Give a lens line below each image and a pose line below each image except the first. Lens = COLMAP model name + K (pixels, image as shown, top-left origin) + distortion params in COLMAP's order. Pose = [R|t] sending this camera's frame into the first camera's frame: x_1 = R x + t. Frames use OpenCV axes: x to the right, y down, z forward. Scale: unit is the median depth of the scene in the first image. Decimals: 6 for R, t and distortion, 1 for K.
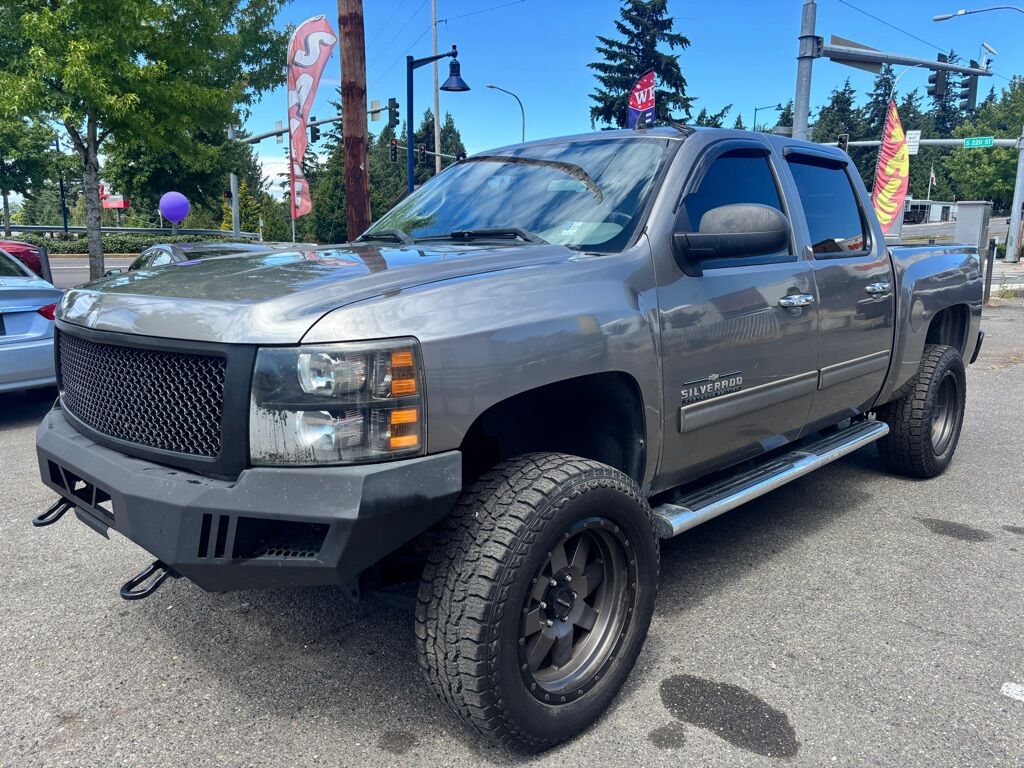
lens RADIAL K [[777.0, 0, 512.3], [0, 777.0, 388.9], [0, 0, 1]] dist [0.020500, -0.021726]
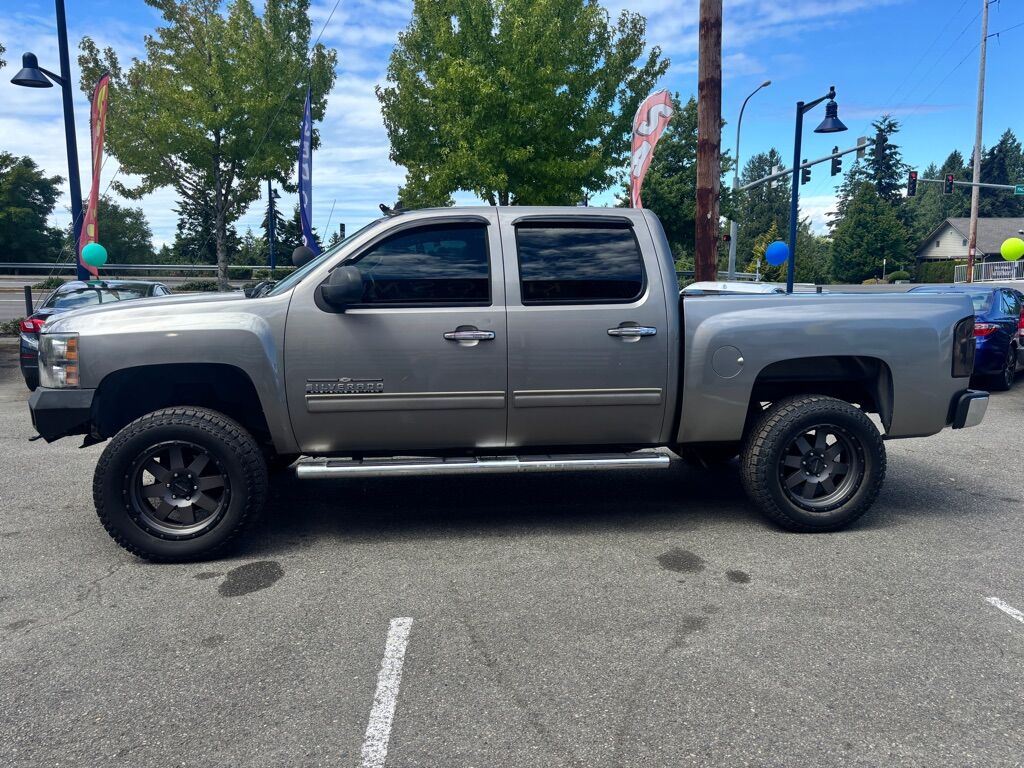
lens RADIAL K [[777.0, 0, 511.8], [0, 777.0, 381.9], [0, 0, 1]] dist [0.020500, -0.021726]
pose [[0.787138, 0.076435, -0.612022, 0.236676], [-0.112318, 0.993463, -0.020382, -0.002775], [0.606464, 0.084785, 0.790578, 0.001437]]
